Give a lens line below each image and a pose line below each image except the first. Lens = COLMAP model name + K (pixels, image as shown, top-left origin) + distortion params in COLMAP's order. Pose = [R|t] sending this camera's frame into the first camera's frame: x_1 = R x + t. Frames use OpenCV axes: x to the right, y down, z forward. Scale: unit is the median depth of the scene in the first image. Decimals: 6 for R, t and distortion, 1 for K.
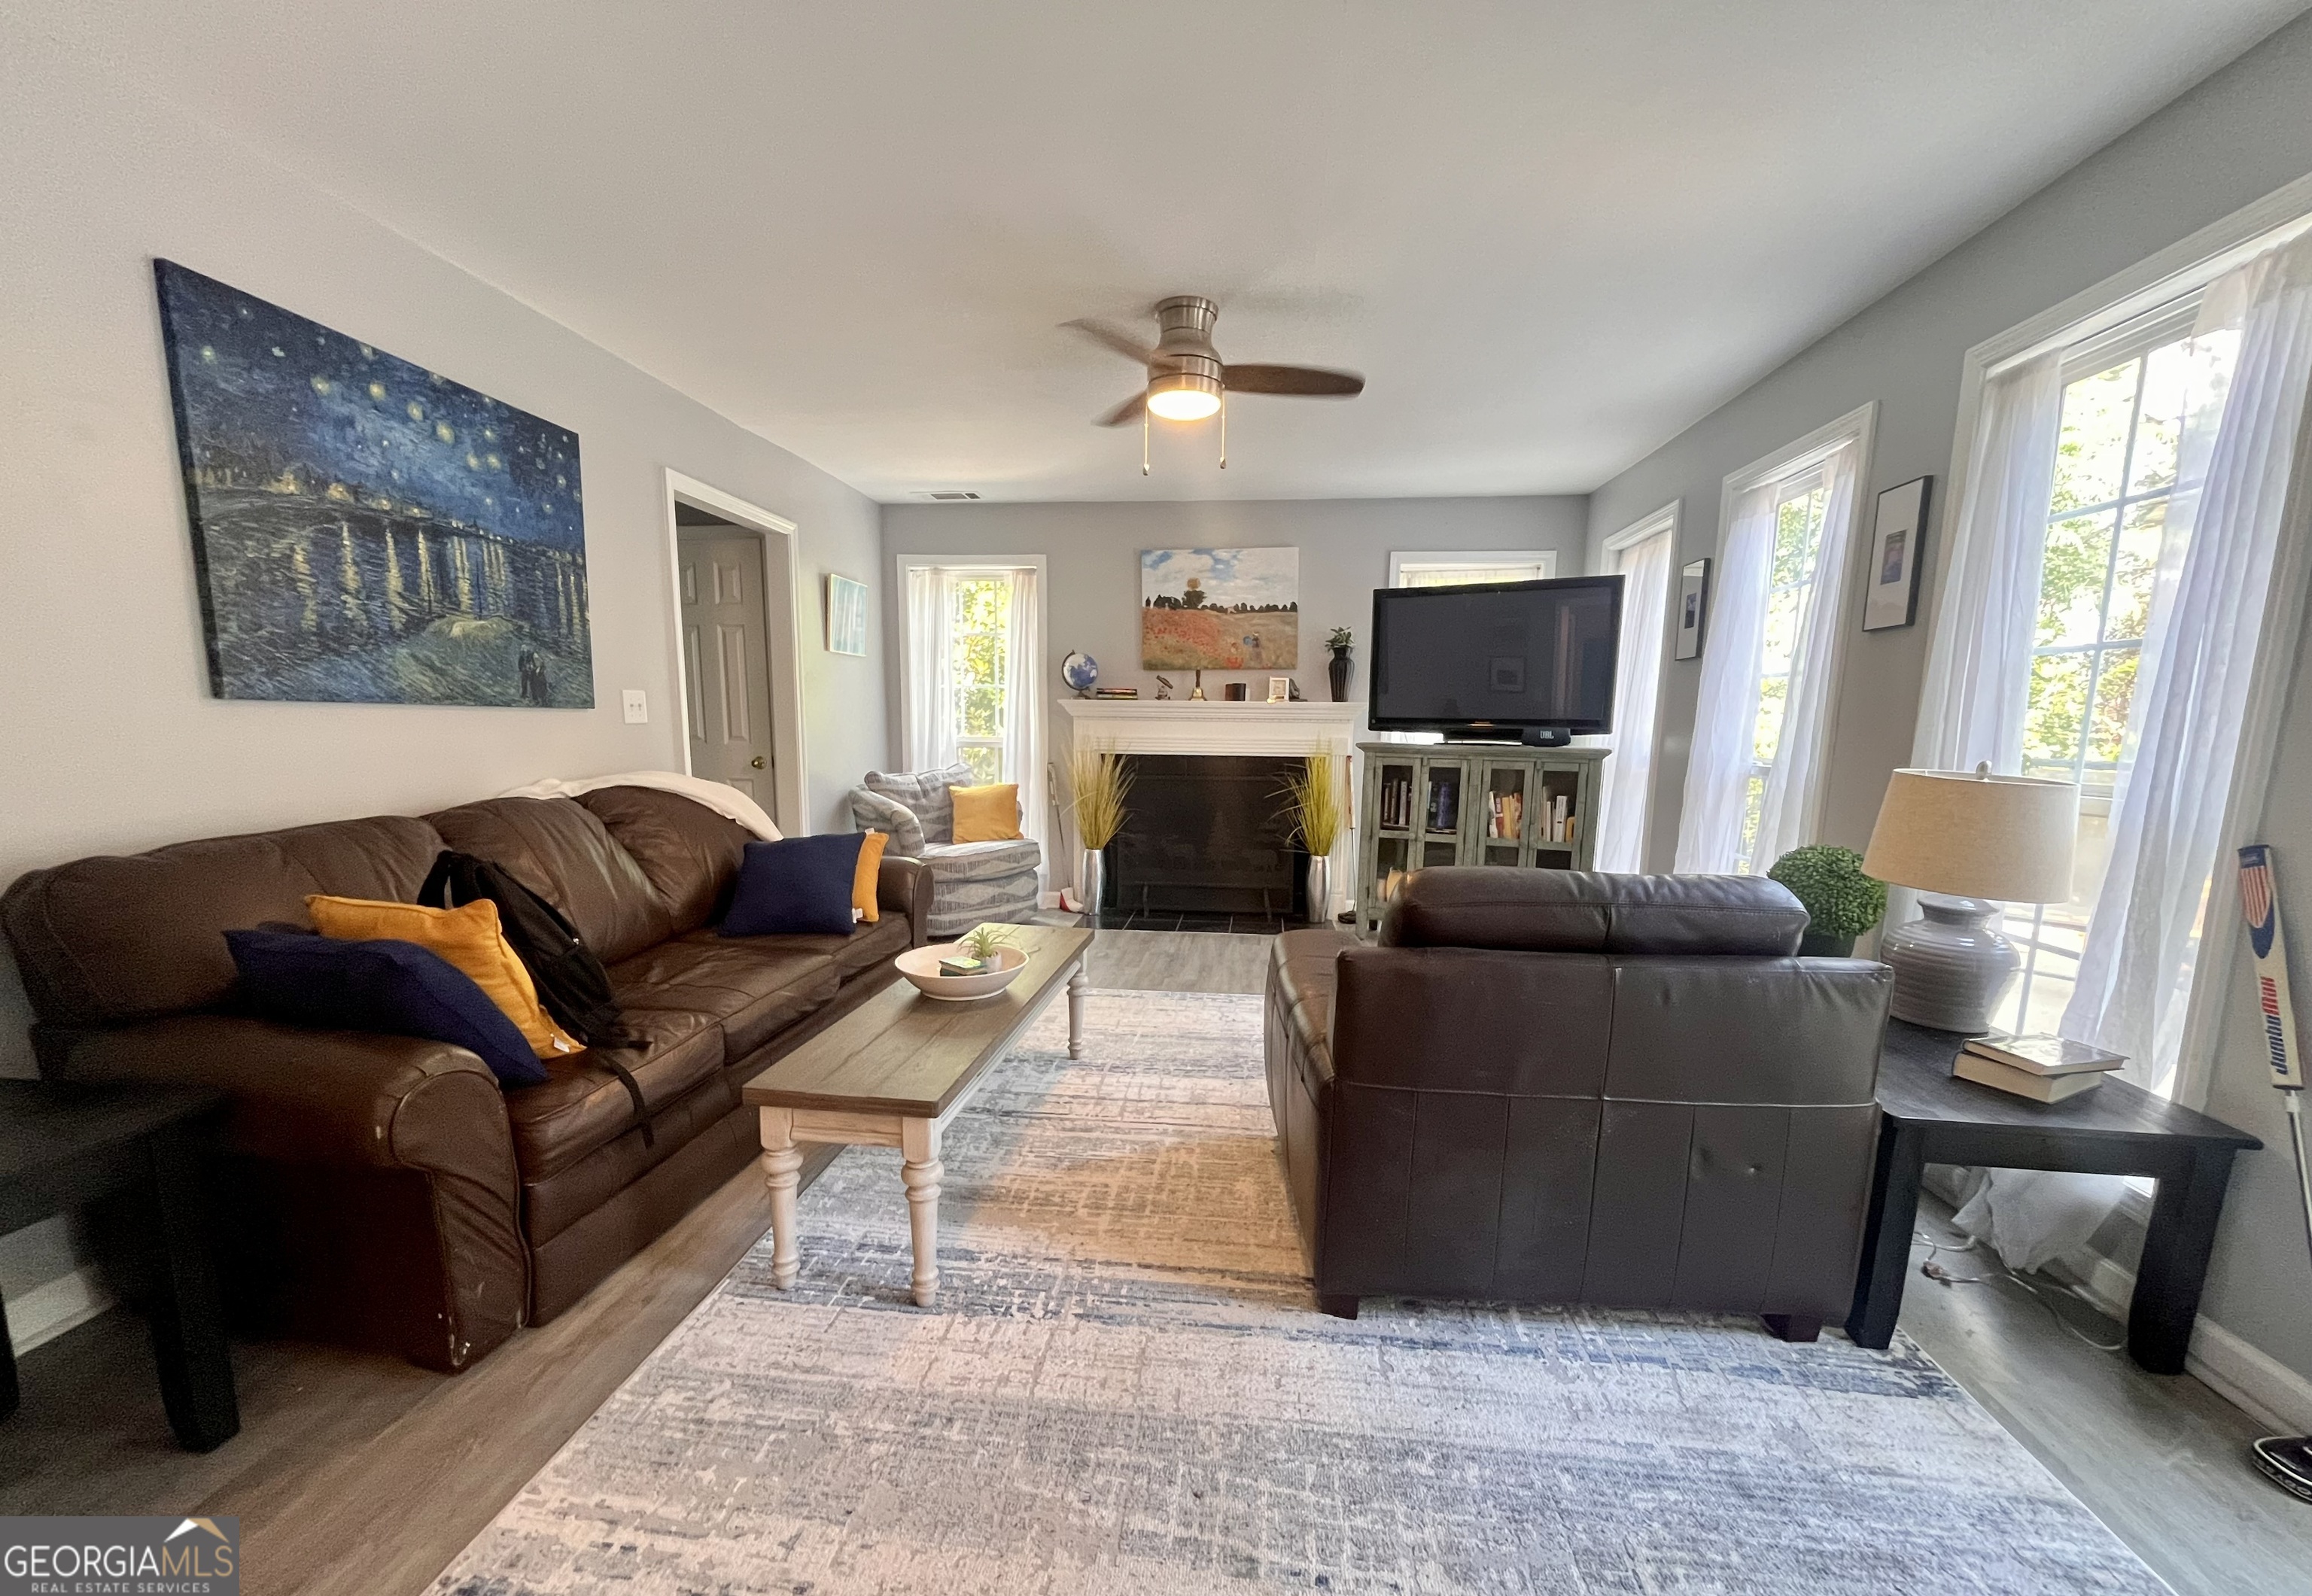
lens RADIAL K [[951.9, 0, 1158.8], [0, 951.9, 866.5], [0, 0, 1]] dist [0.000161, 0.000208]
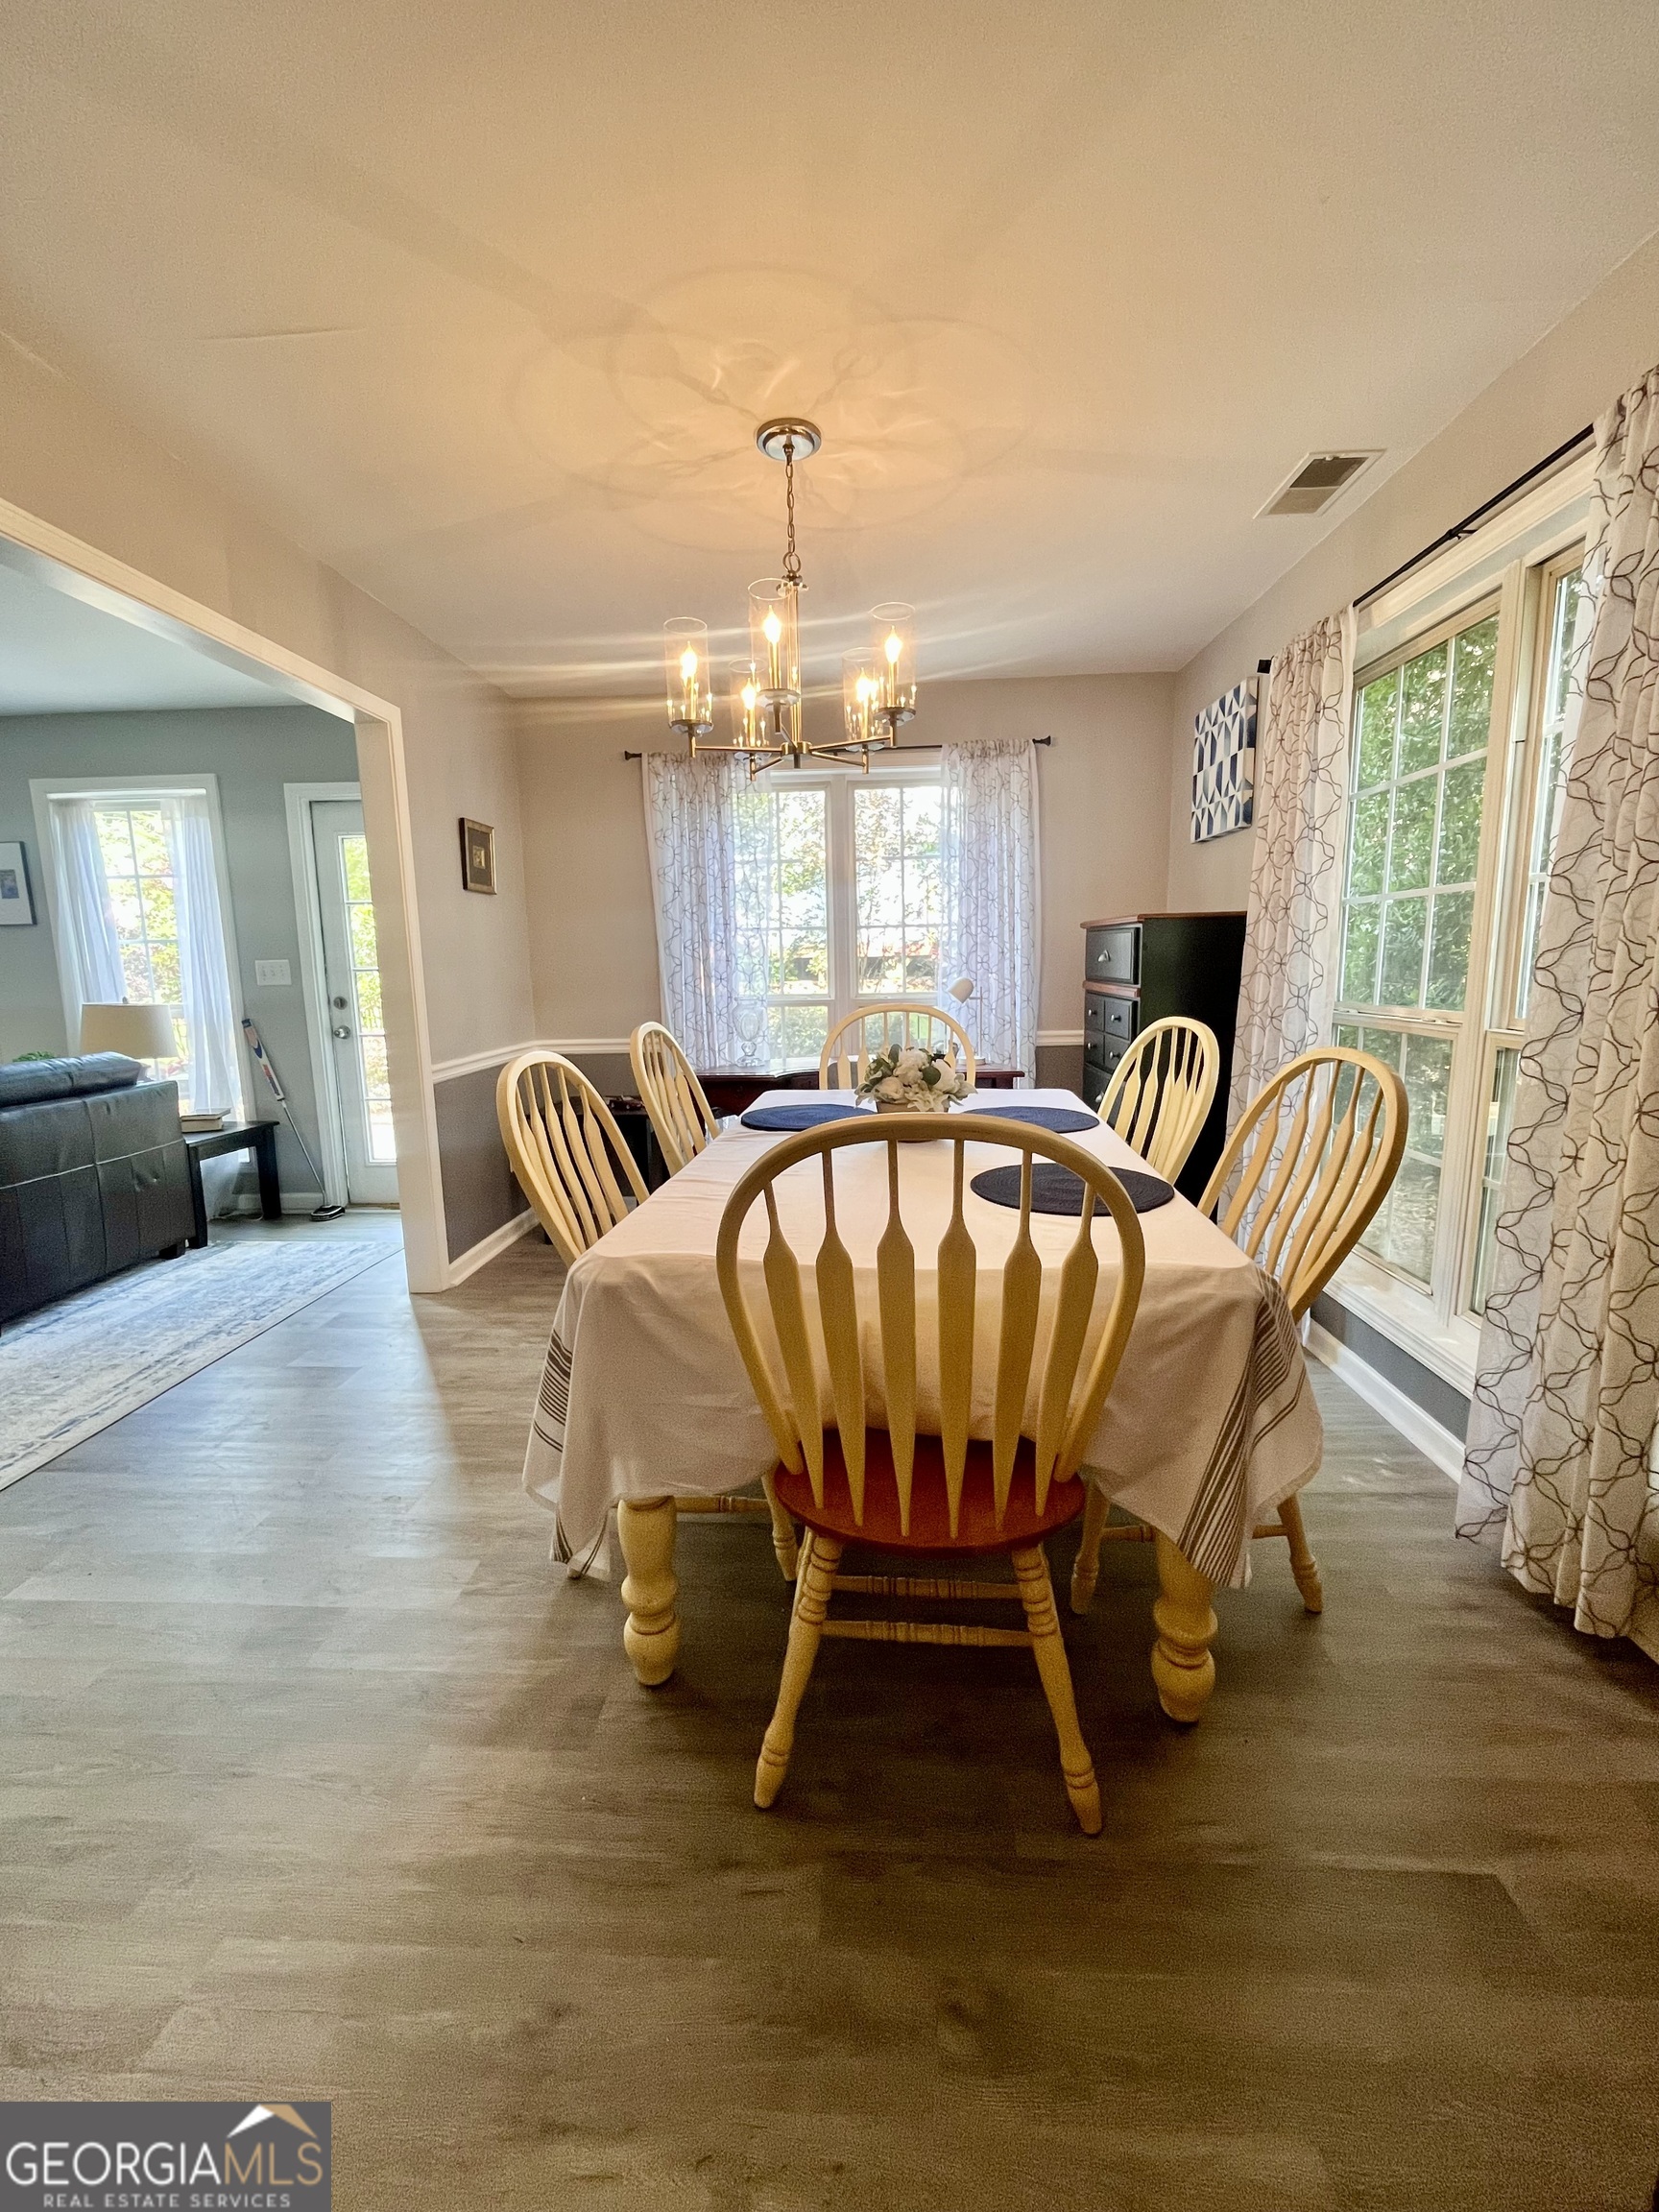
lens RADIAL K [[903.0, 0, 825.9], [0, 903.0, 1106.2], [0, 0, 1]] dist [-0.001147, -0.000096]
pose [[-0.047452, -0.172687, 0.983833, -0.484022], [0.172943, 0.968647, 0.178363, 0.014370], [-0.983788, 0.178610, -0.016099, -0.176792]]
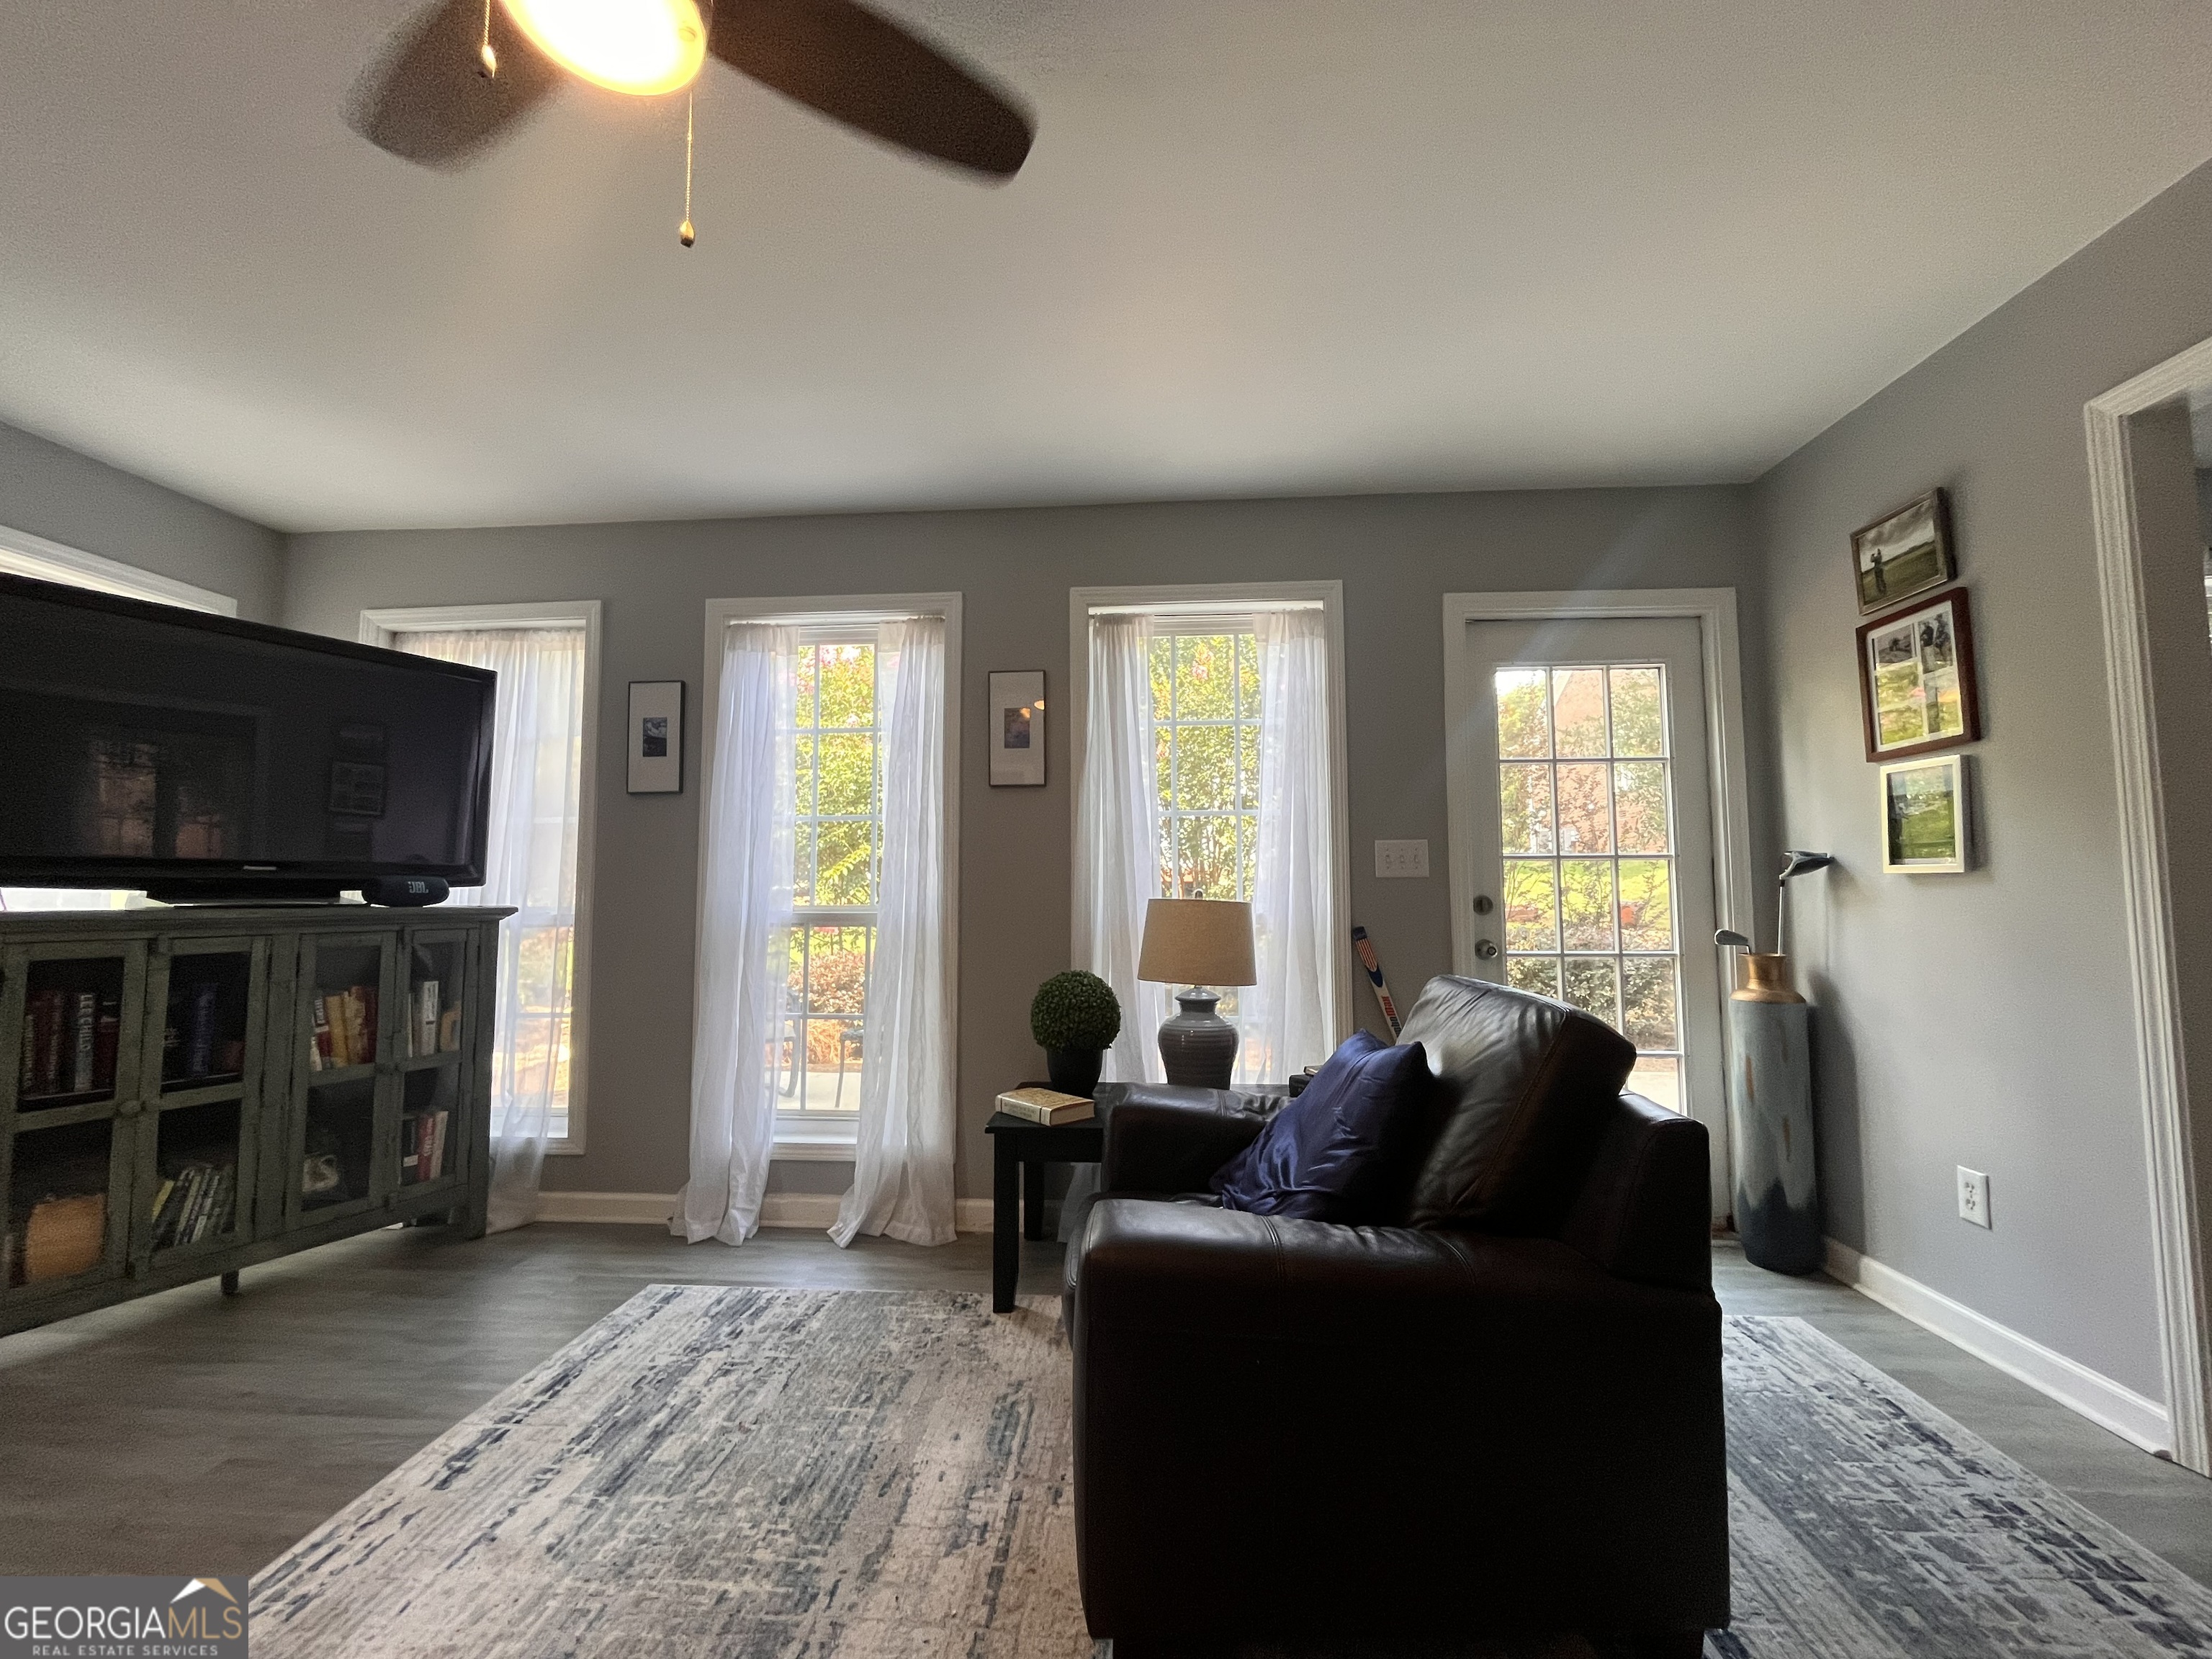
lens RADIAL K [[903.0, 0, 1098.8], [0, 903.0, 834.2], [0, 0, 1]] dist [-0.001147, -0.000096]
pose [[-0.034644, 0.053923, 0.997944, -0.177704], [0.158934, 0.986133, -0.047768, -0.061152], [-0.986681, 0.156953, -0.042734, 0.482967]]
